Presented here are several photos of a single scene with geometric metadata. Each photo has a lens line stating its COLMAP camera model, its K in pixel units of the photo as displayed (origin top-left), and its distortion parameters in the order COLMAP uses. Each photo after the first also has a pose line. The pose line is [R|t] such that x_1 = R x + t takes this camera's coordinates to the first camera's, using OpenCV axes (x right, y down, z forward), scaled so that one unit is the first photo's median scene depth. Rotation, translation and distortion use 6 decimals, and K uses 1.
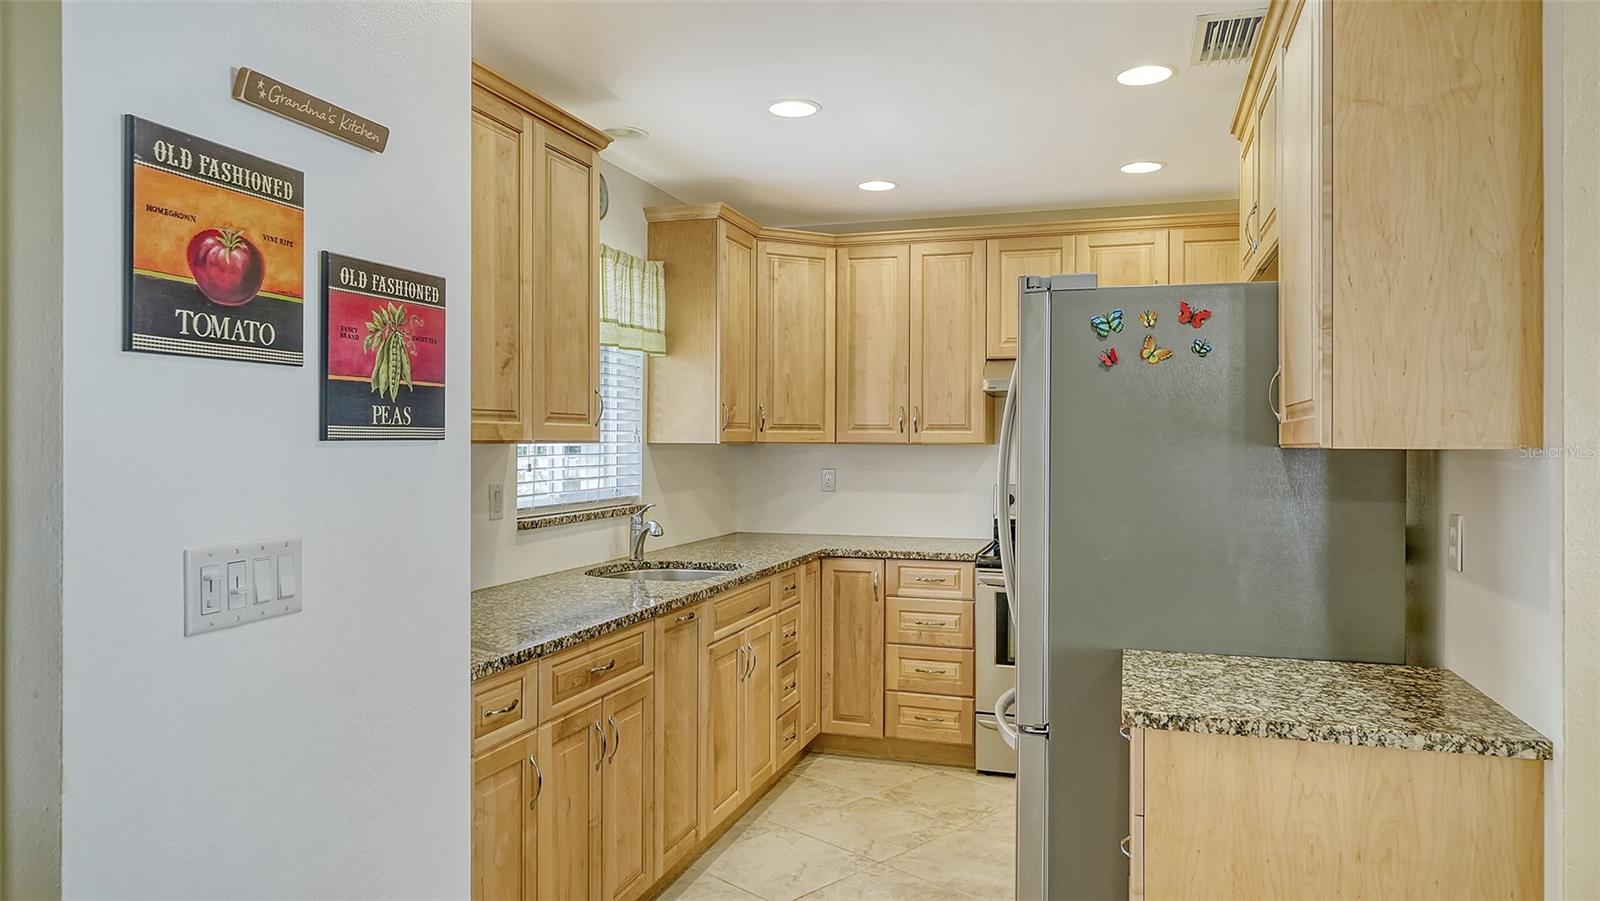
lens RADIAL K [[1014.9, 0, 798.2], [0, 1014.9, 451.1], [0, 0, 1]] dist [0.001355, -0.000118]
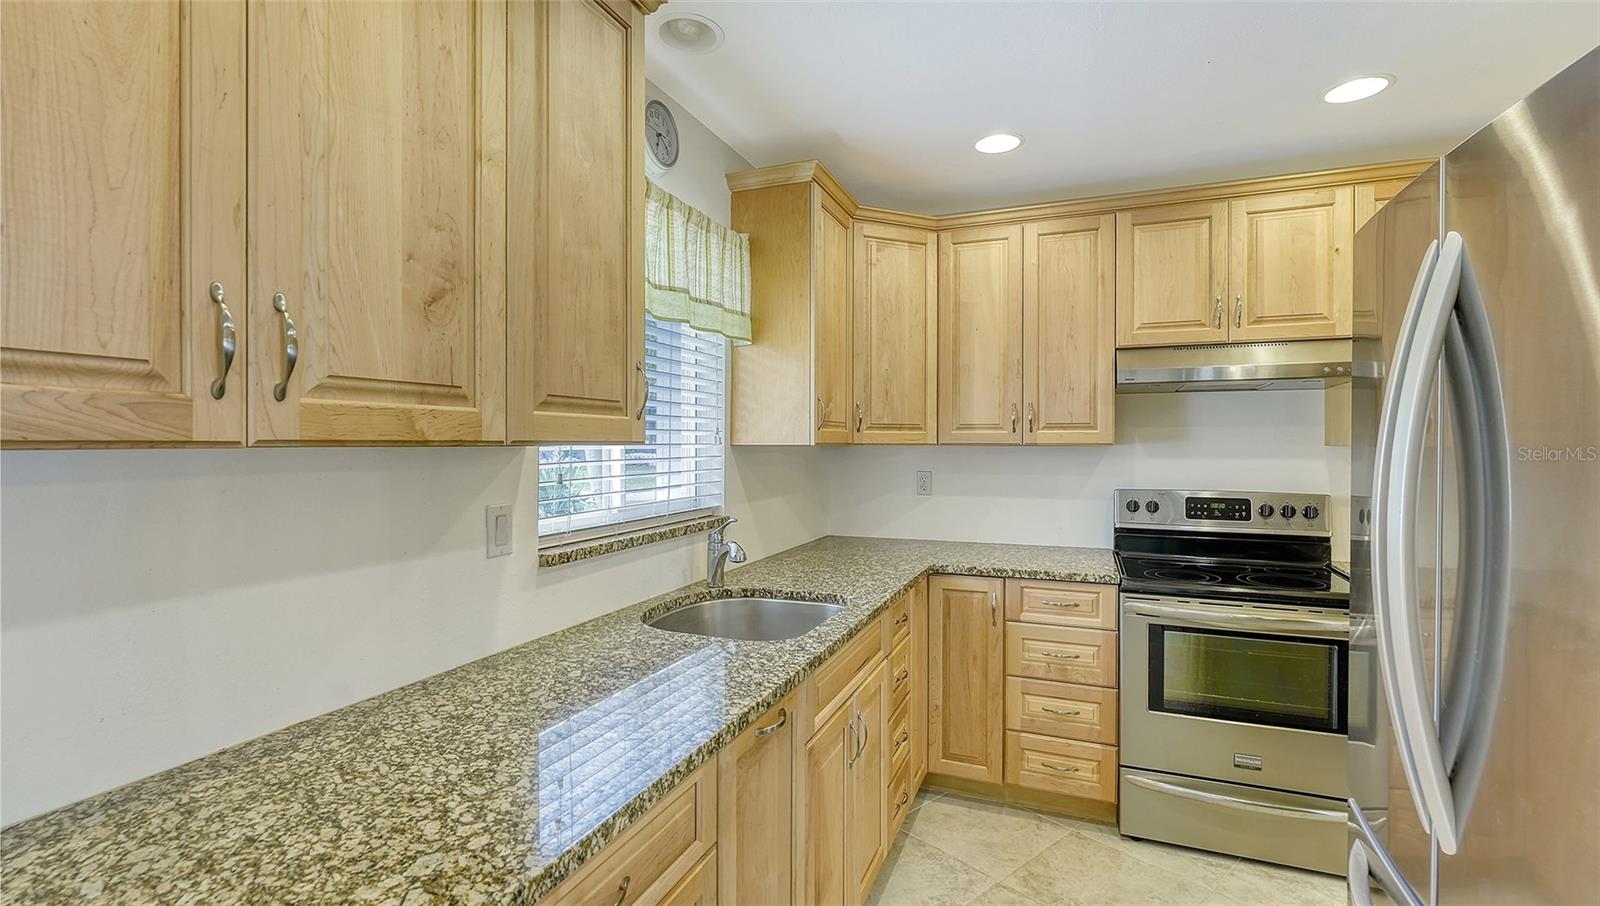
lens RADIAL K [[683.8, 0, 841.6], [0, 683.8, 441.9], [0, 0, 1]] dist [-0.004291, -0.000190]
pose [[0.999854, -0.003072, -0.016788, -0.044551], [0.002864, 0.999919, -0.012377, -0.003028], [0.016825, 0.012327, 0.999782, 0.423732]]
